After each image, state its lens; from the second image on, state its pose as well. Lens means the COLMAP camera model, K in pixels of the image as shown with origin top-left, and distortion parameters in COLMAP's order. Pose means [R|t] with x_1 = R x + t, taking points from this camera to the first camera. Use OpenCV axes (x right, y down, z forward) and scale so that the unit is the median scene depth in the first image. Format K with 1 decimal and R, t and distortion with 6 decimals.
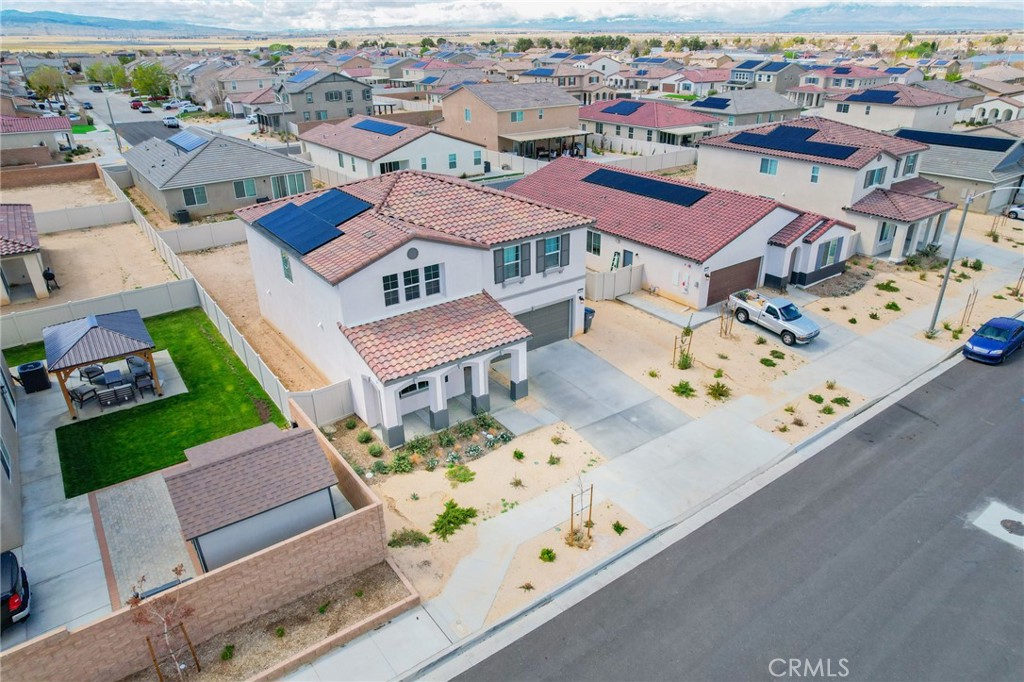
lens RADIAL K [[662.3, 0, 519.3], [0, 662.3, 338.8], [0, 0, 1]] dist [-0.059617, 0.051406]
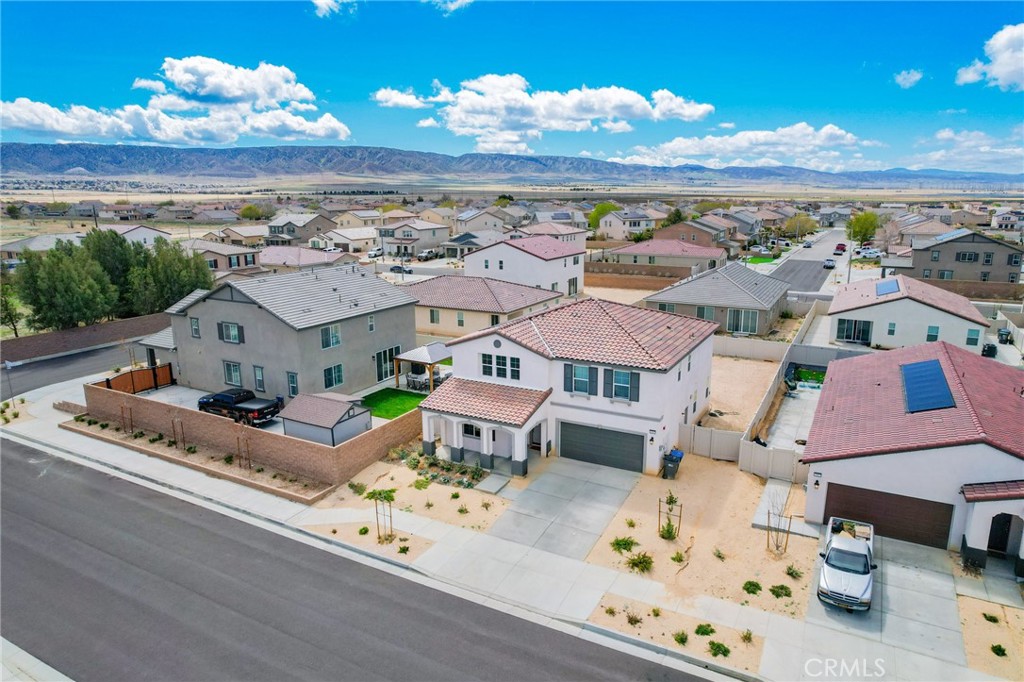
lens RADIAL K [[657.2, 0, 522.8], [0, 657.2, 341.1], [0, 0, 1]] dist [-0.065420, 0.061365]
pose [[0.428935, 0.209923, -0.878605, 1.061124], [-0.383560, 0.922917, 0.033257, -0.192697], [0.817861, 0.322733, 0.476389, 0.341550]]
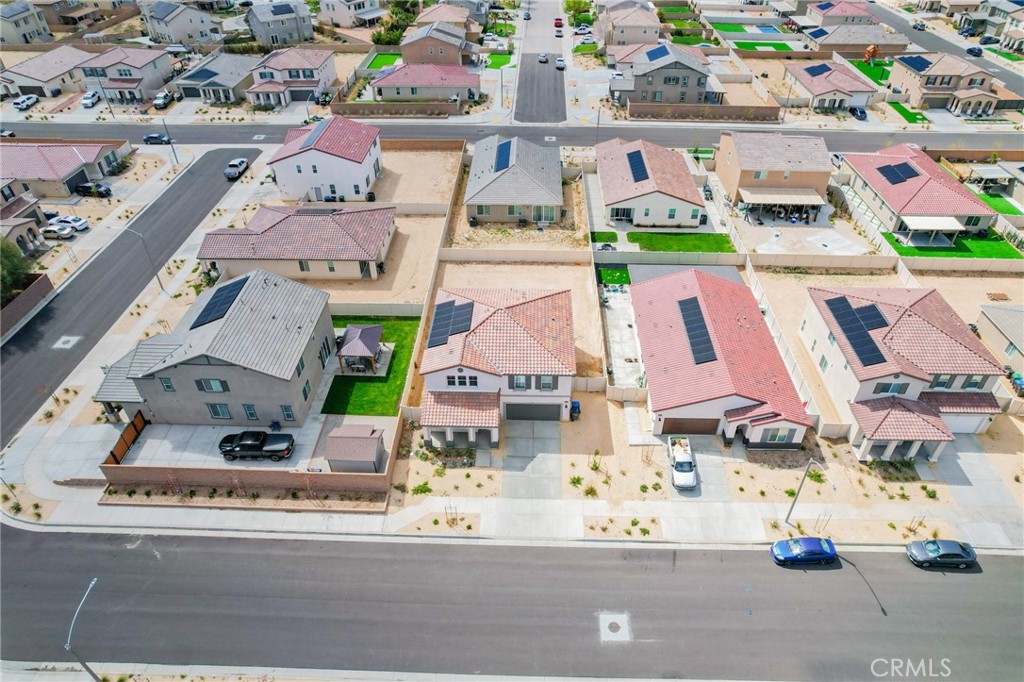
lens RADIAL K [[657.2, 0, 522.8], [0, 657.2, 341.1], [0, 0, 1]] dist [-0.065420, 0.061365]
pose [[0.789047, 0.387858, -0.476415, 0.927979], [-0.266897, 0.914916, 0.302810, -0.869065], [0.553327, -0.111778, 0.825430, -0.606357]]
